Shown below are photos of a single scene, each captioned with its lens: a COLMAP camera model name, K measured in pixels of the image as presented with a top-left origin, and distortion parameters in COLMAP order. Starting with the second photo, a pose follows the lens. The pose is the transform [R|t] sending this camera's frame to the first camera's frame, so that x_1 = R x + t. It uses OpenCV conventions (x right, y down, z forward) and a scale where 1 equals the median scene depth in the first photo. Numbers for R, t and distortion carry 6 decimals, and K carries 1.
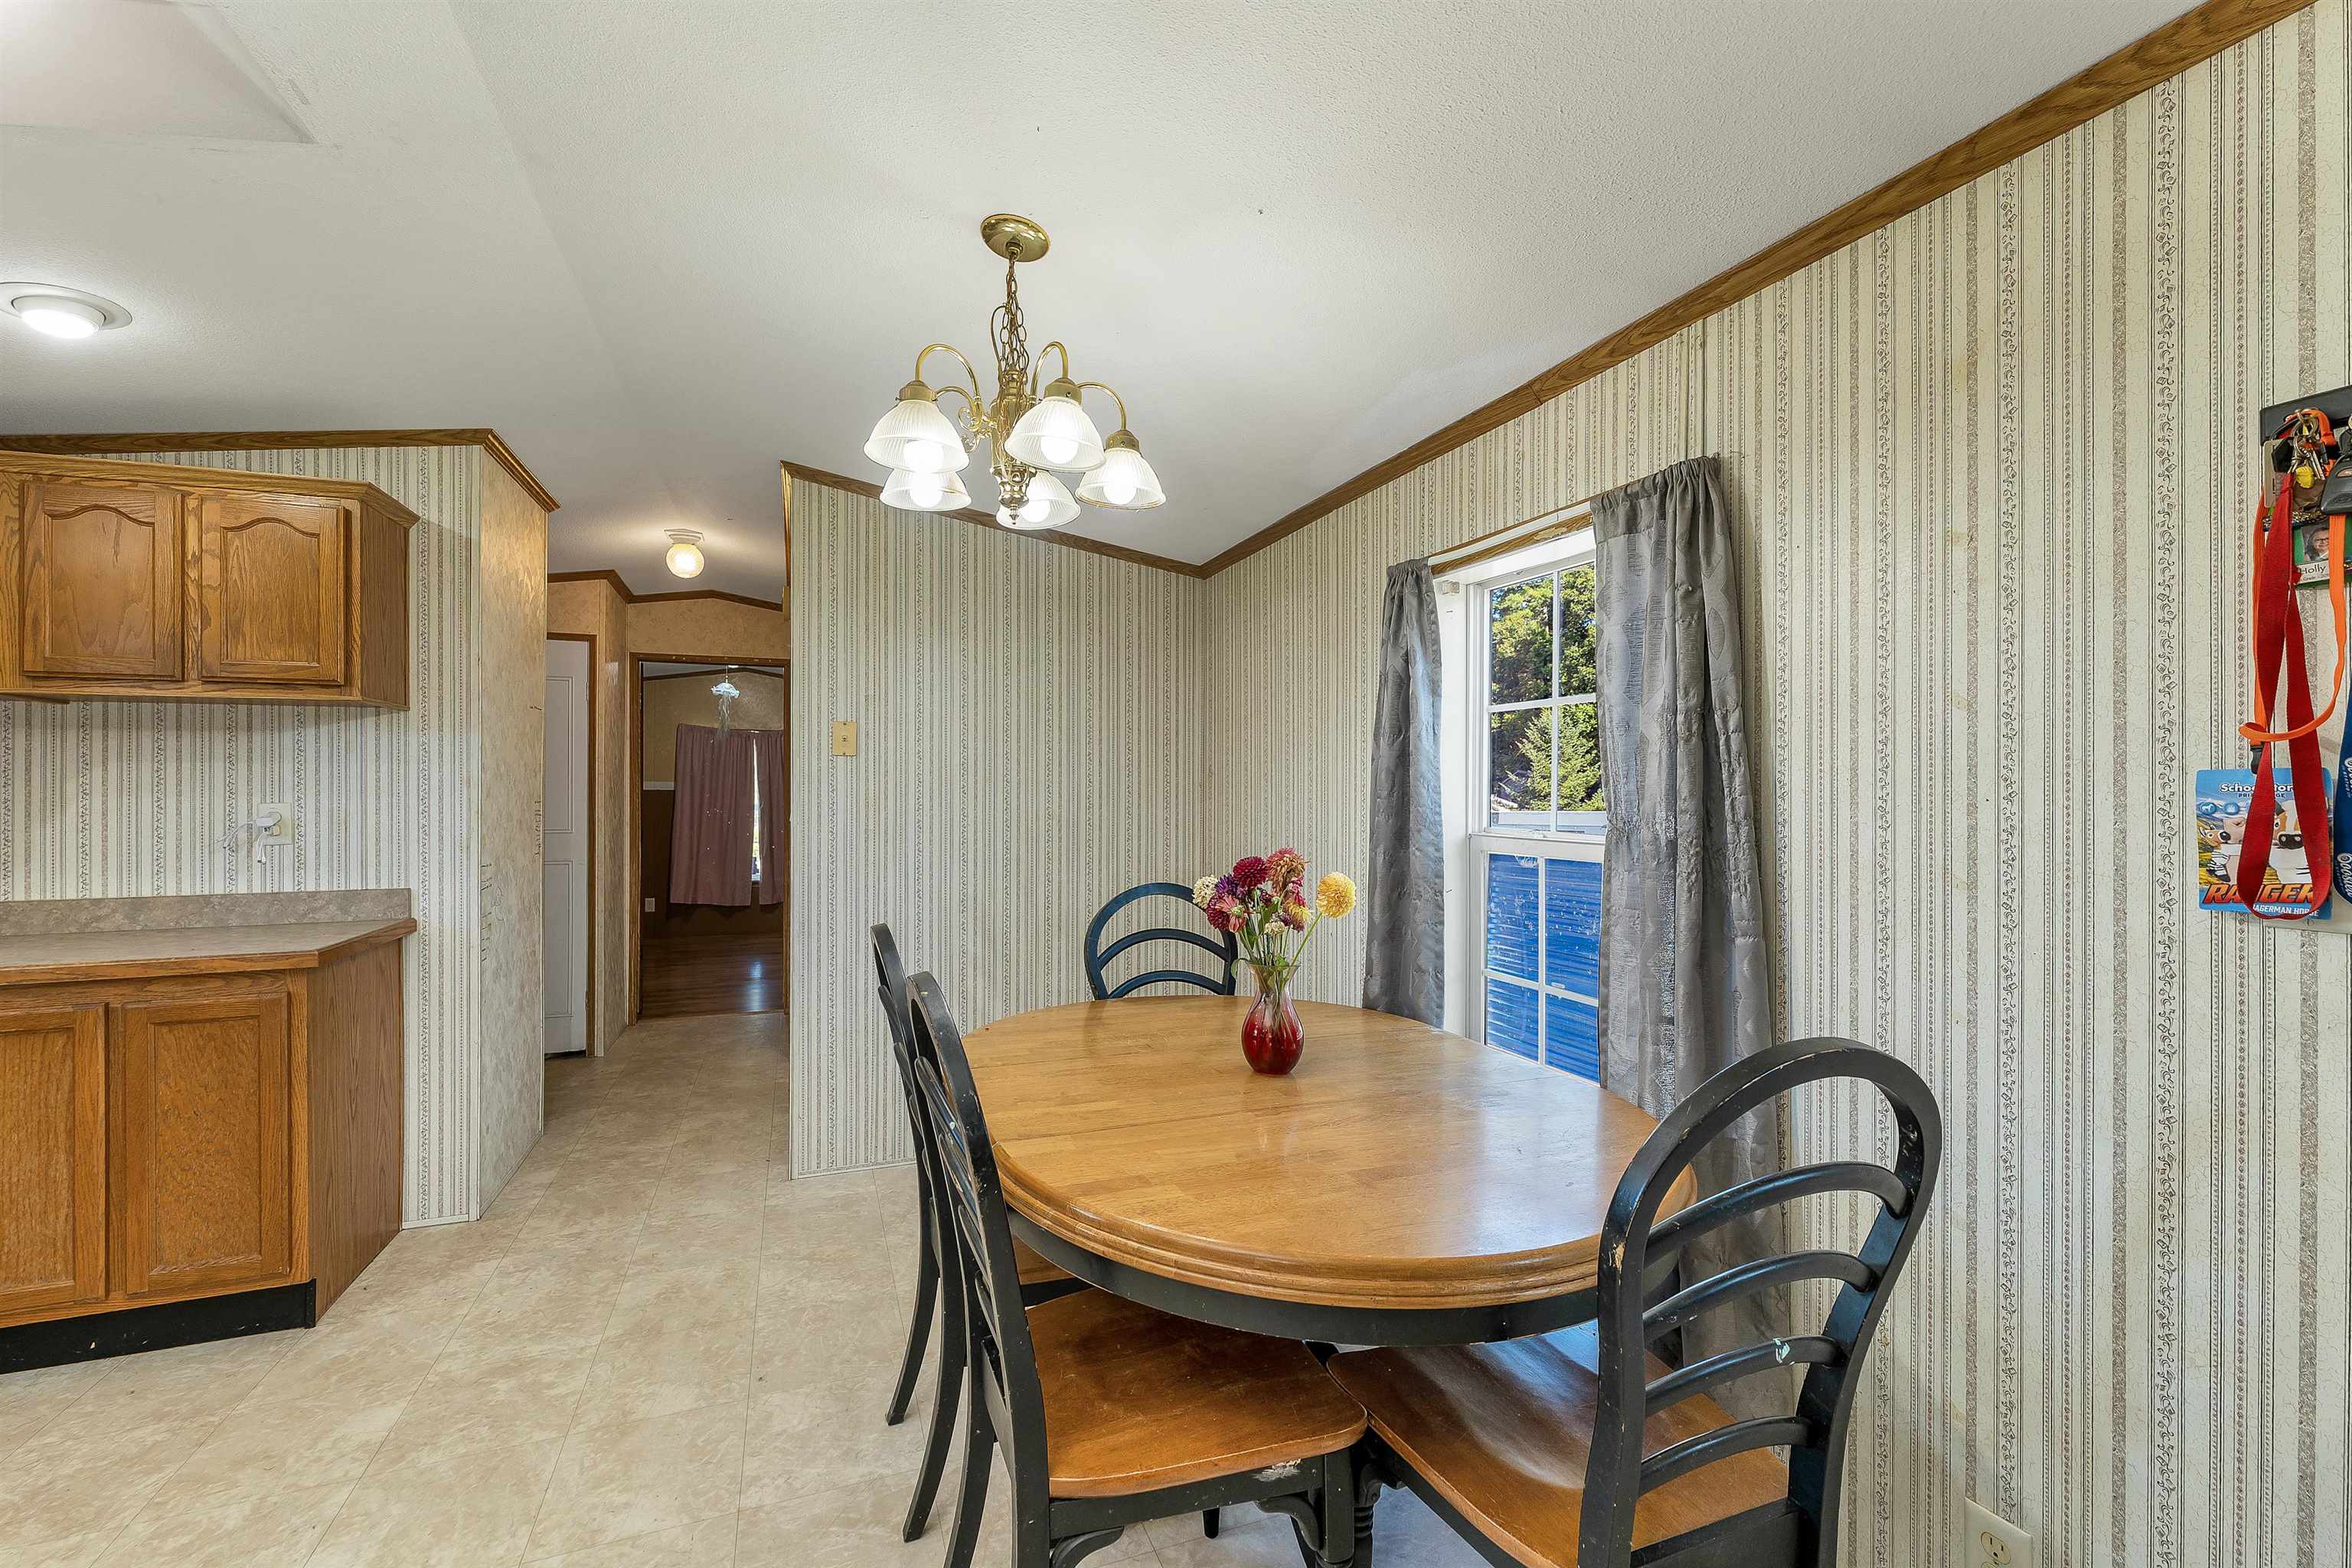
lens RADIAL K [[970.8, 0, 1166.7], [0, 970.8, 798.0], [0, 0, 1]] dist [0.001494, -0.000700]
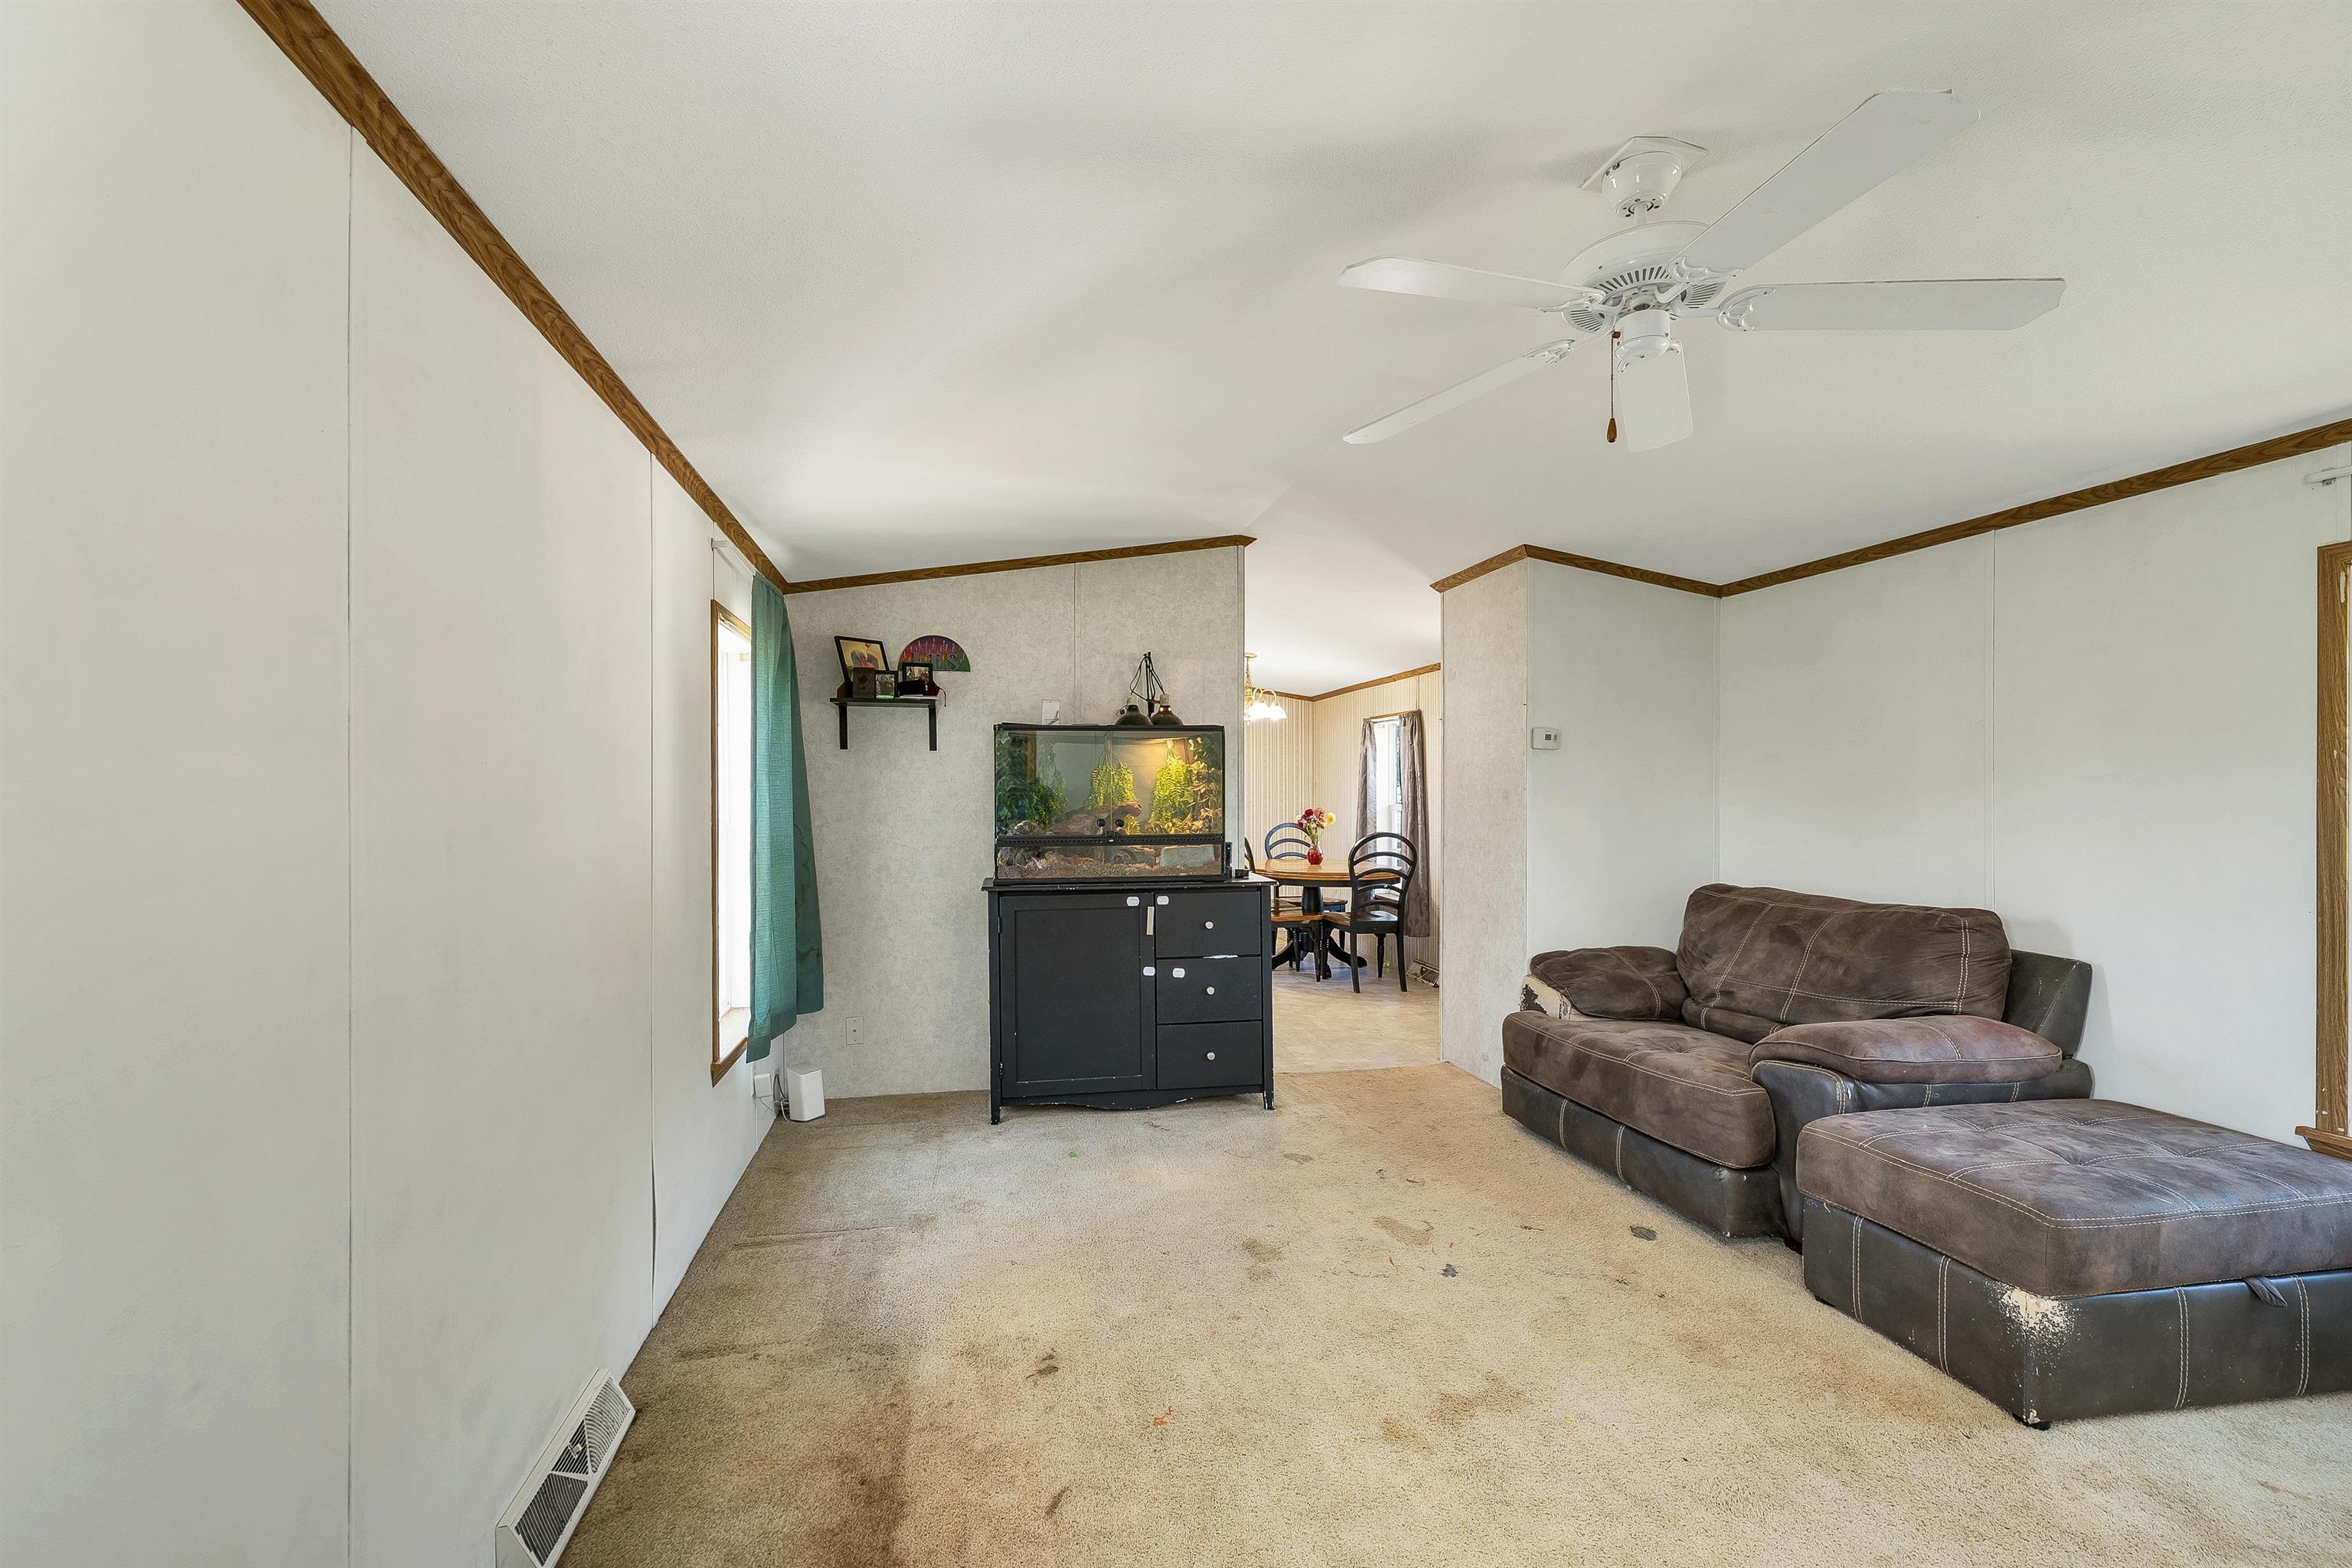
lens RADIAL K [[970.8, 0, 1170.4], [0, 970.8, 791.2], [0, 0, 1]] dist [0.001494, -0.000700]
pose [[0.985934, -0.009666, -0.166857, 0.289074], [0.008907, 0.999946, -0.005294, 0.000059], [0.166900, 0.003734, 0.985967, -4.415446]]
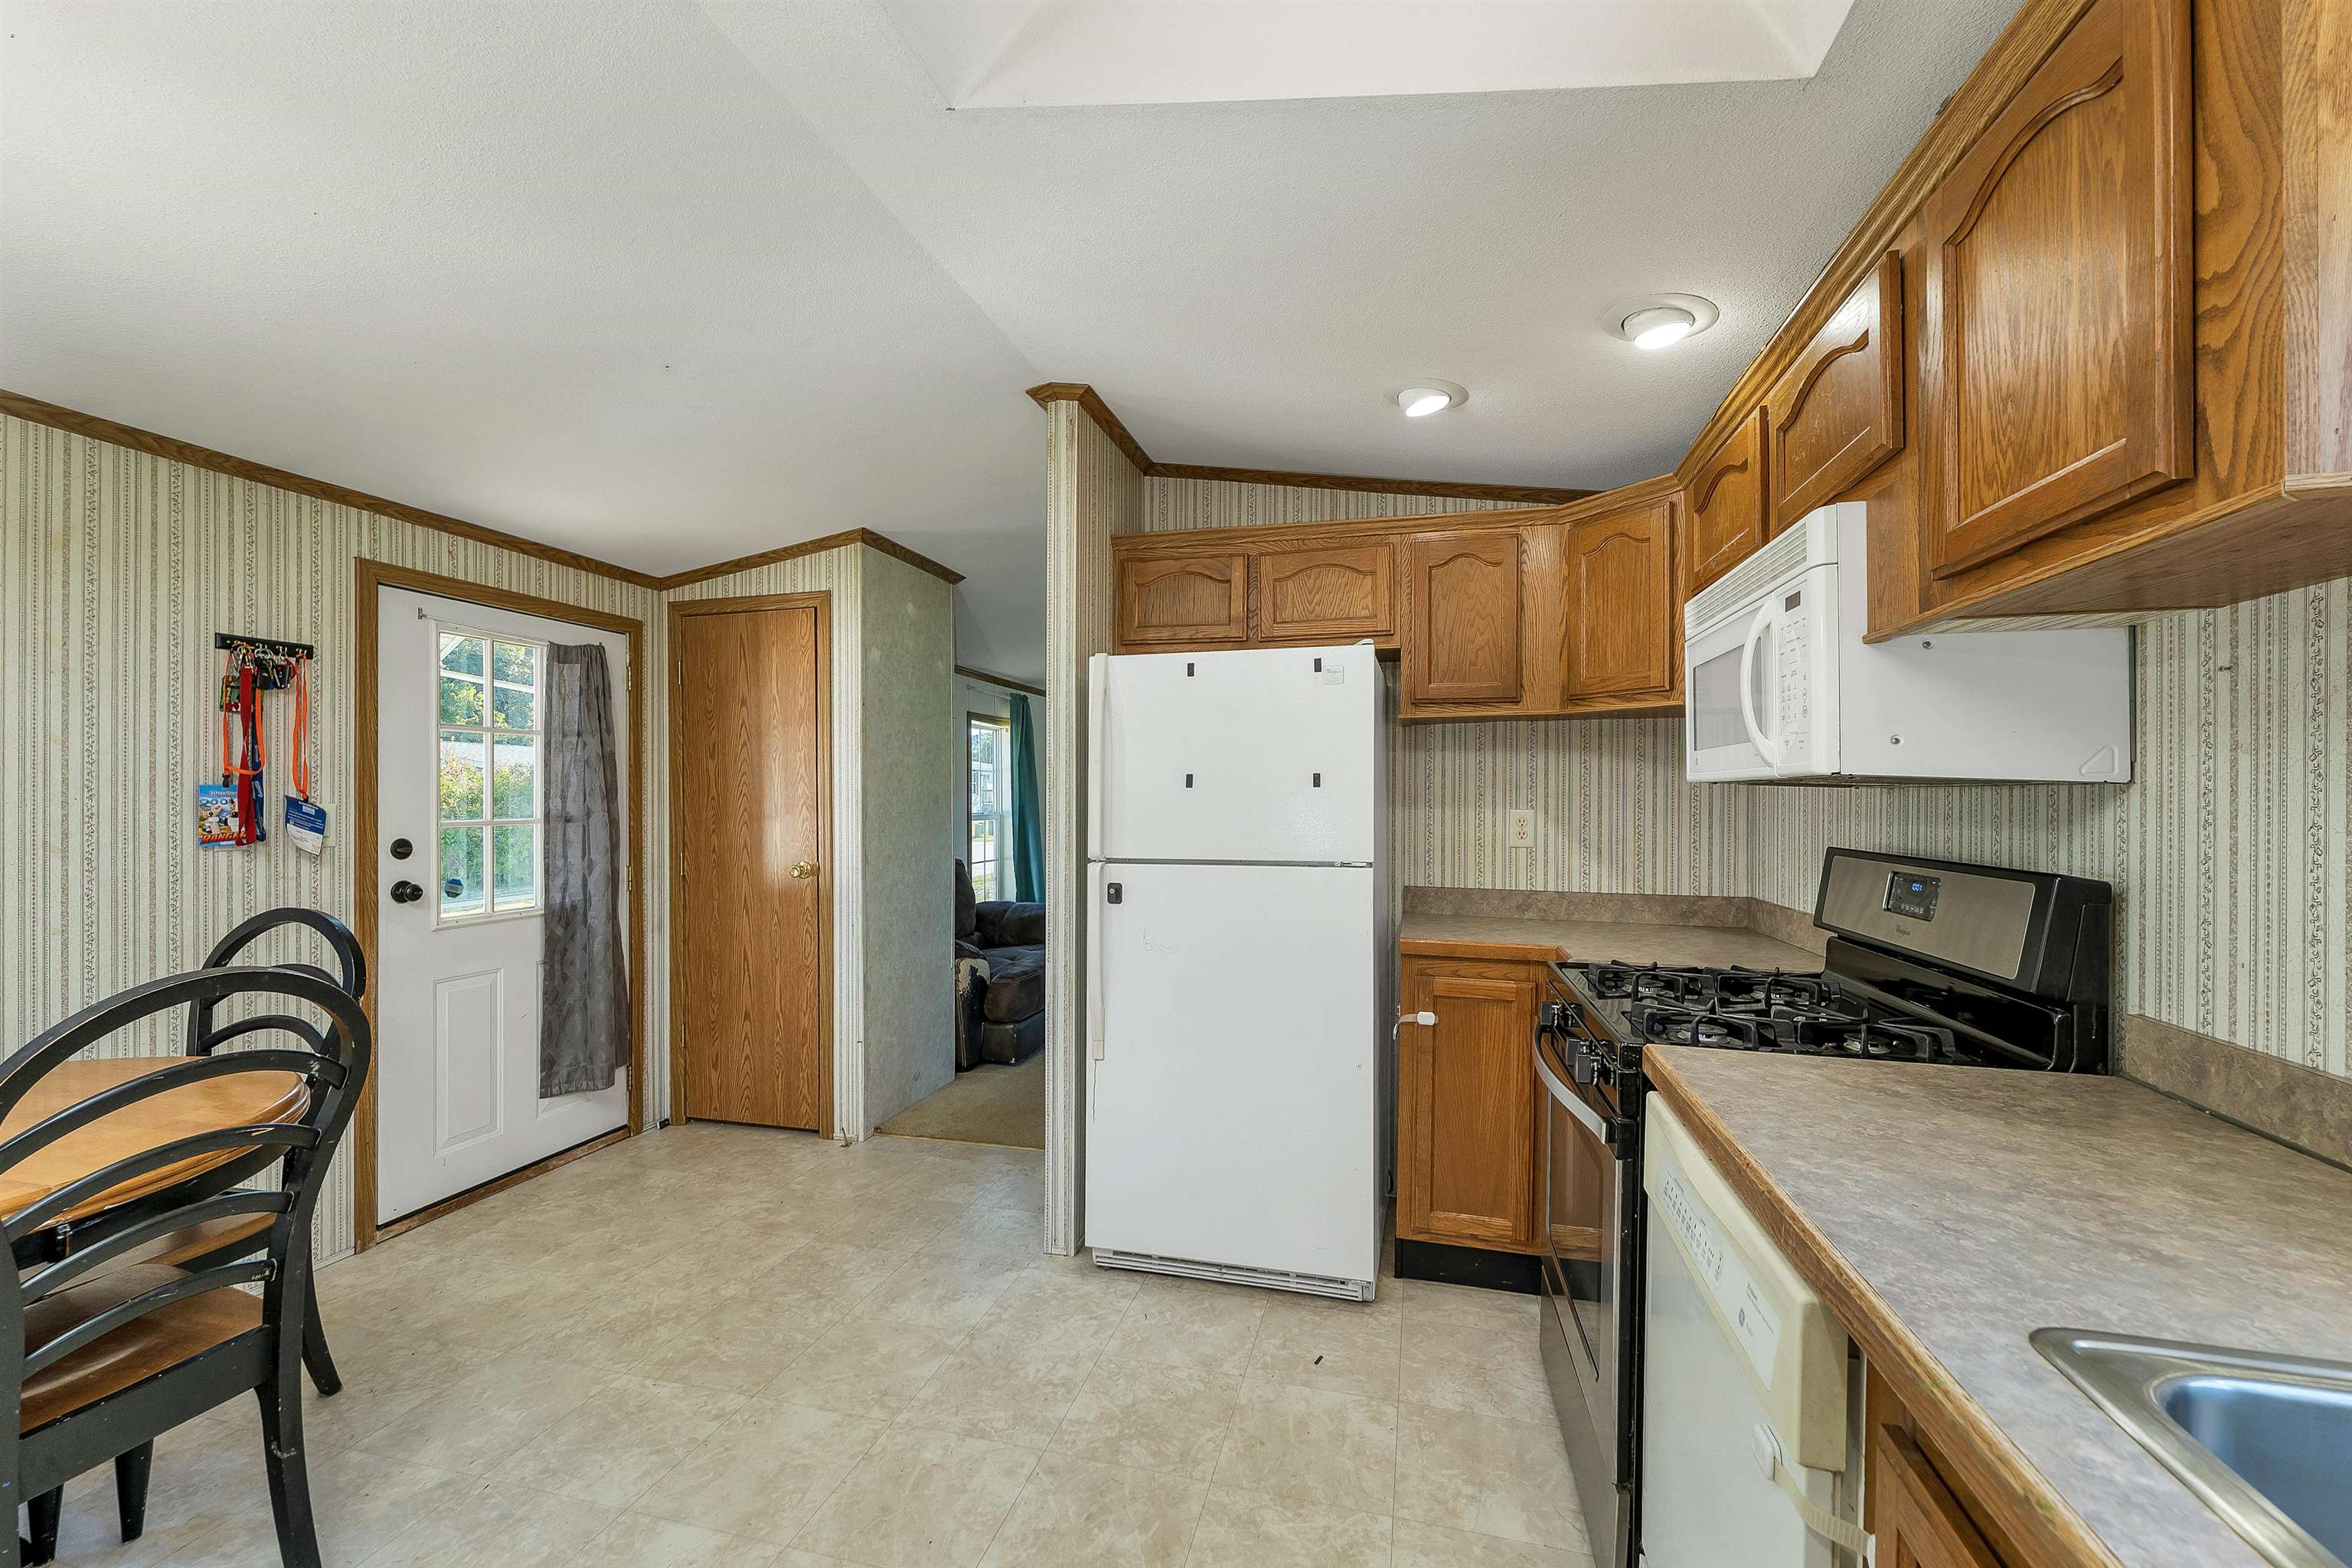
lens RADIAL K [[970.8, 0, 1169.5], [0, 970.8, 794.8], [0, 0, 1]] dist [0.001494, -0.000700]
pose [[-0.812847, -0.002994, 0.582470, -1.759262], [-0.002915, 0.999995, 0.001072, -0.012878], [-0.582470, -0.000826, -0.812852, 1.292443]]
